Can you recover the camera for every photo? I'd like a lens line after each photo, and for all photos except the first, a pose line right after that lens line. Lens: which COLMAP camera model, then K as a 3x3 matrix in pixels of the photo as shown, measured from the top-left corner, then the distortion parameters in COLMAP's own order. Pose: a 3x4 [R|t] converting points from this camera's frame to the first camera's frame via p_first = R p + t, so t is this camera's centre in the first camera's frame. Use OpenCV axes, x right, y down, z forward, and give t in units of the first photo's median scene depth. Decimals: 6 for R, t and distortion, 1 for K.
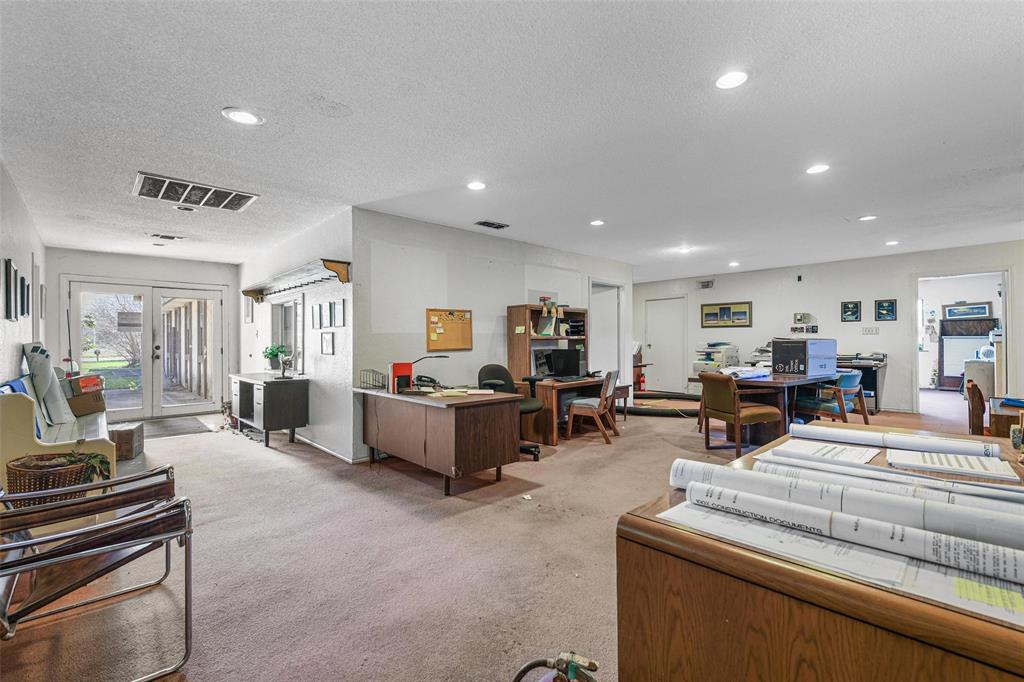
lens RADIAL K [[450.7, 0, 512.7], [0, 450.7, 340.5], [0, 0, 1]] dist [-0.001419, 0.000216]
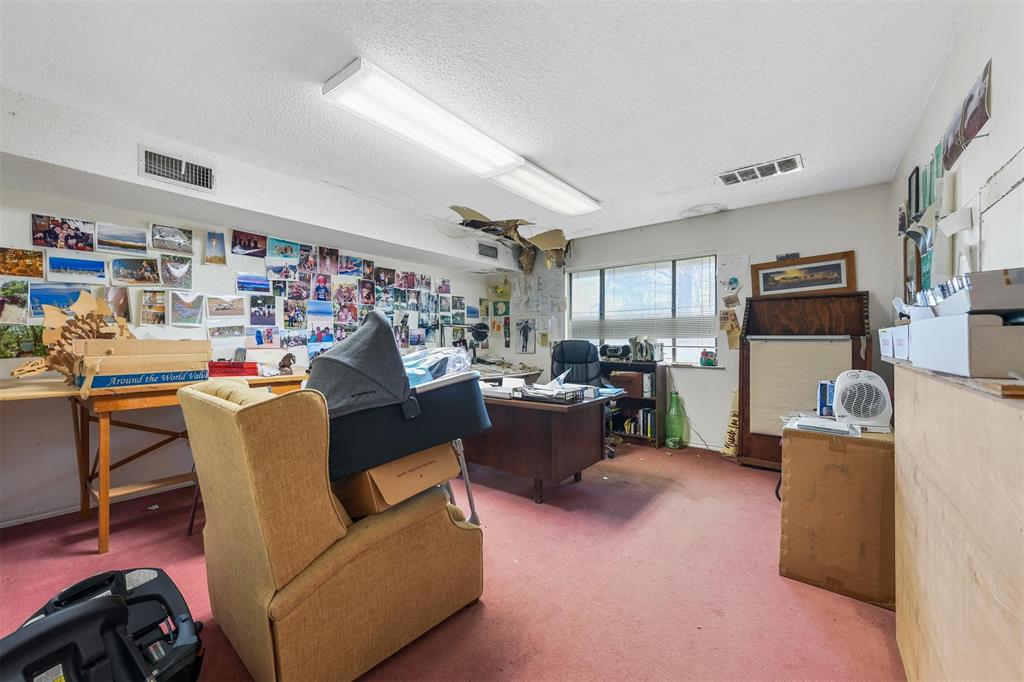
lens RADIAL K [[401.4, 0, 513.9], [0, 401.4, 339.1], [0, 0, 1]] dist [0.000281, 0.000008]
pose [[0.987994, -0.000468, 0.154492, 0.679576], [-0.000773, 0.999968, 0.007970, -0.009414], [-0.154491, -0.007993, 0.987962, 0.663809]]
